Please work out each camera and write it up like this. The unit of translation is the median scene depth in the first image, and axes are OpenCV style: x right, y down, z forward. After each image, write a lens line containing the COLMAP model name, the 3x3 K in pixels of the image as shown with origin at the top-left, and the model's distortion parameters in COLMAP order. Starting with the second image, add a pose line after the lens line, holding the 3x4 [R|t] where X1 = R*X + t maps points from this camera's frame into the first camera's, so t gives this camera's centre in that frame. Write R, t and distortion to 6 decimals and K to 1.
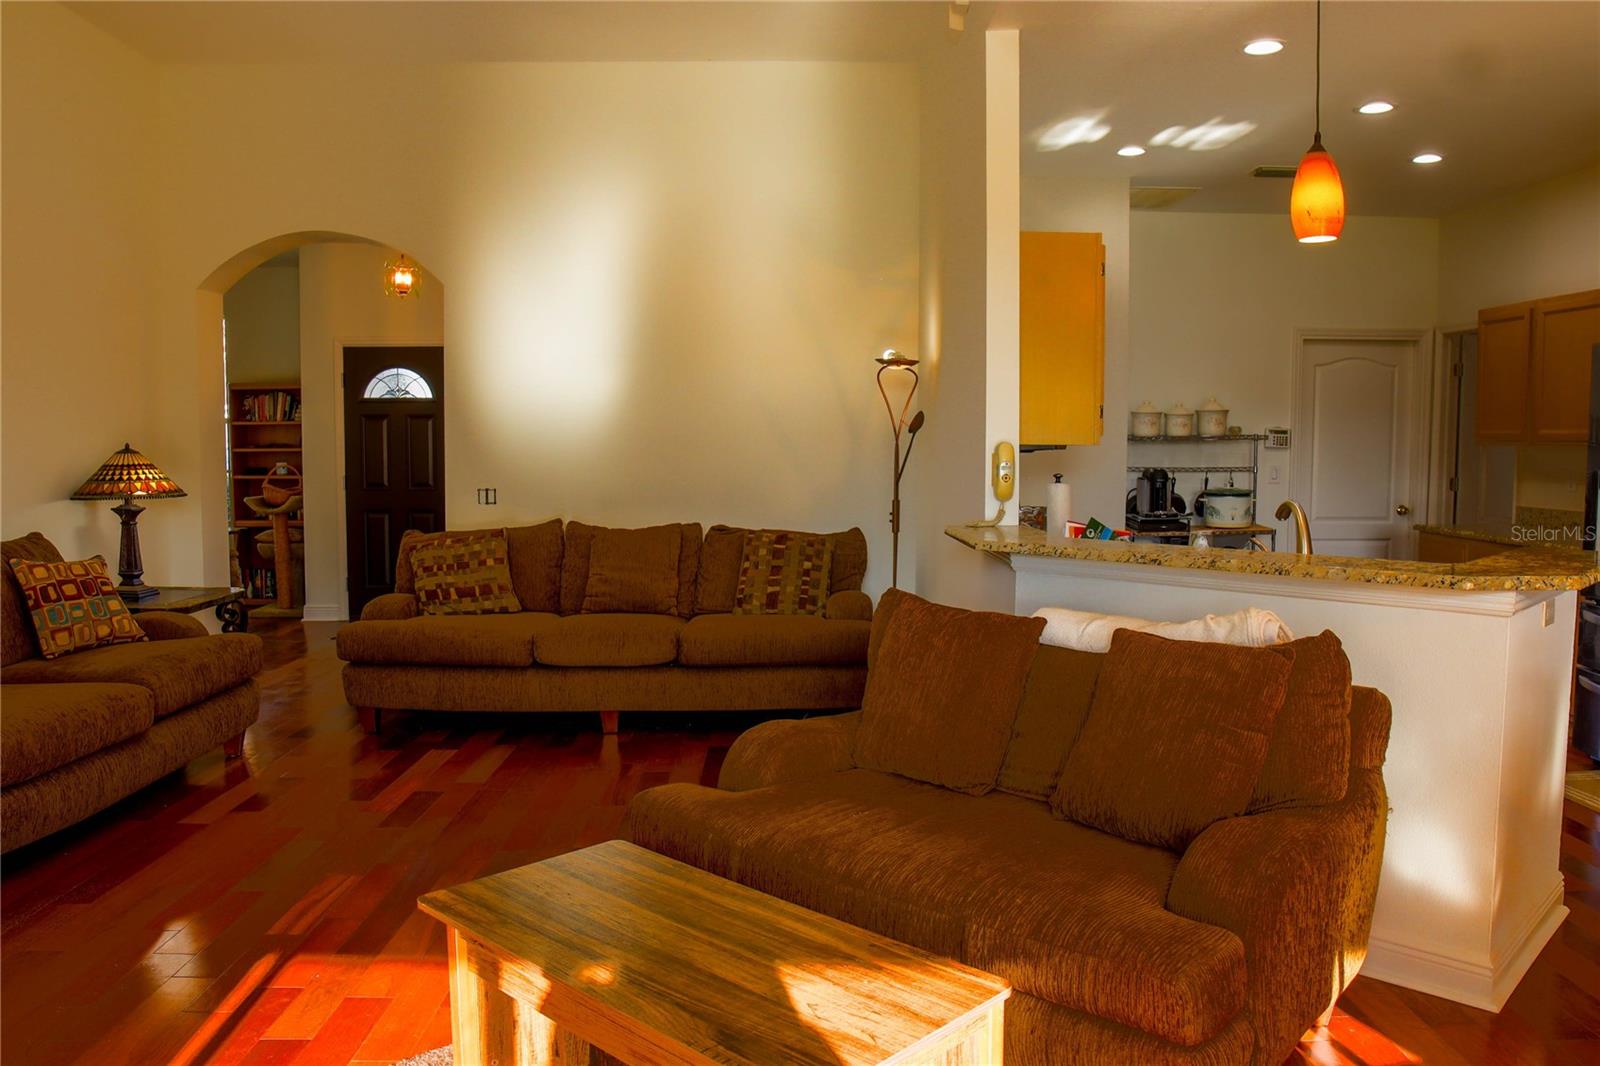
lens RADIAL K [[1199.4, 0, 809.0], [0, 1199.4, 530.9], [0, 0, 1]] dist [-0.113102, 0.081011]
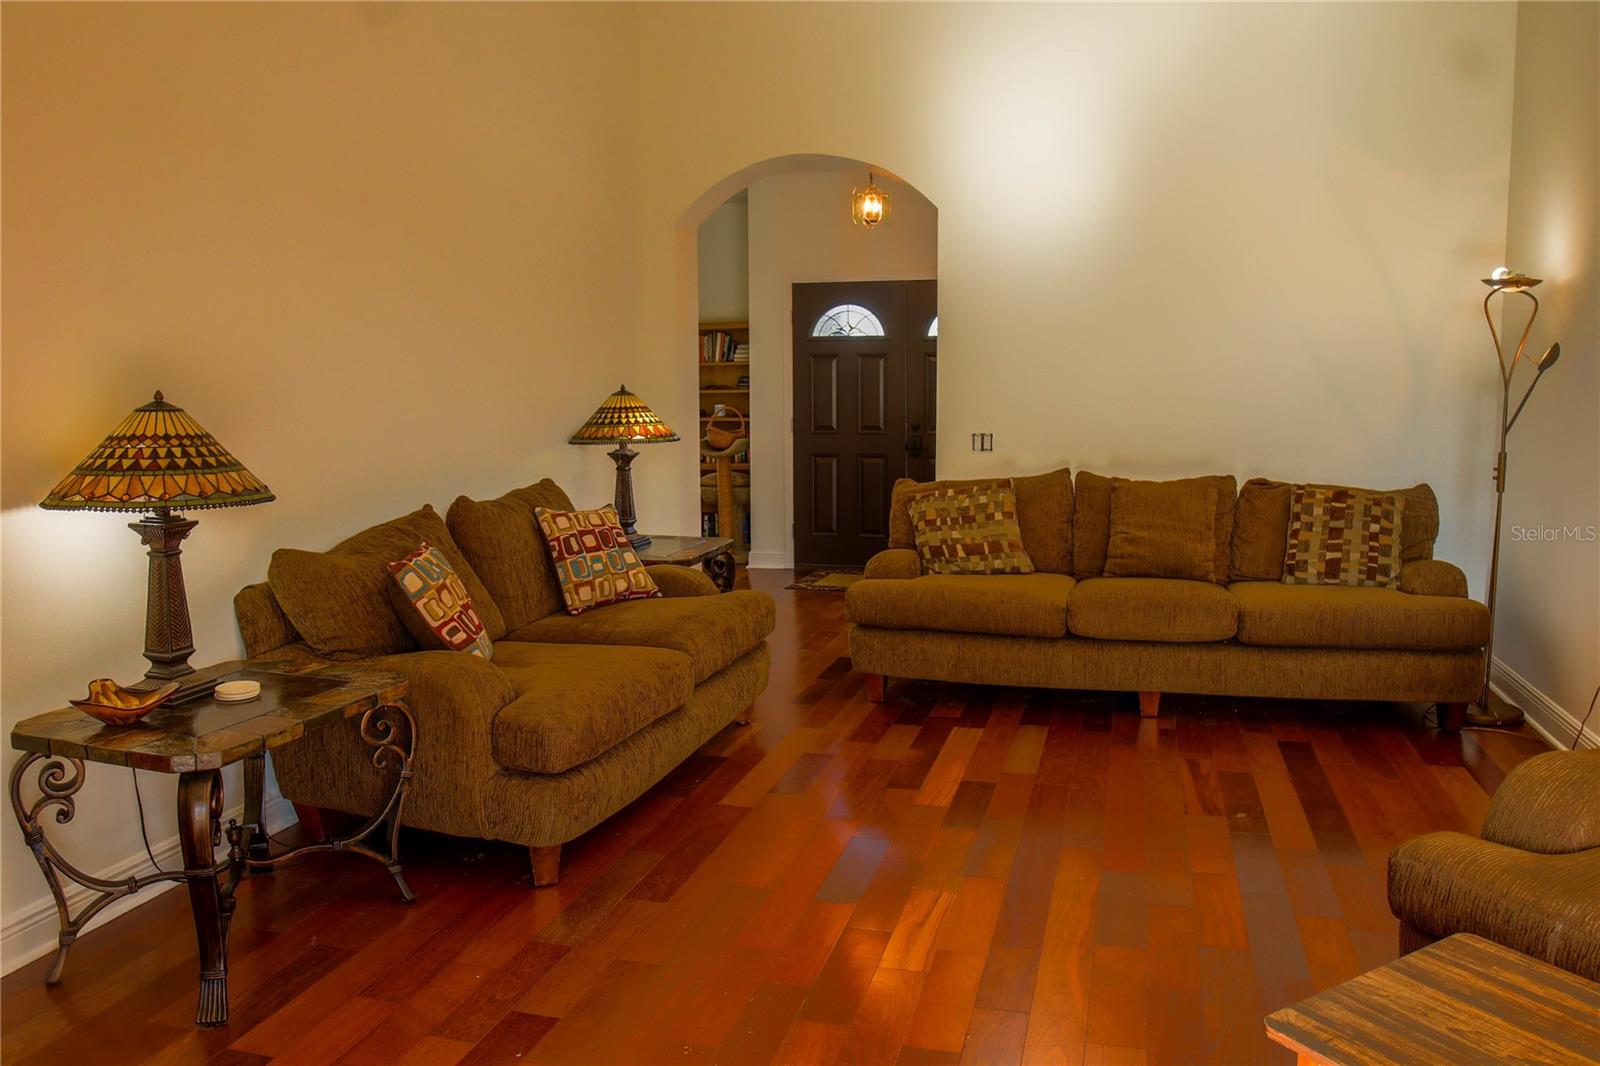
lens RADIAL K [[1199.4, 0, 809.0], [0, 1199.4, 530.9], [0, 0, 1]] dist [-0.113102, 0.081011]
pose [[0.959118, 0.025289, -0.281873, -0.156952], [-0.011584, 0.998673, 0.050180, -0.006525], [0.282768, -0.044864, 0.958139, 0.099561]]
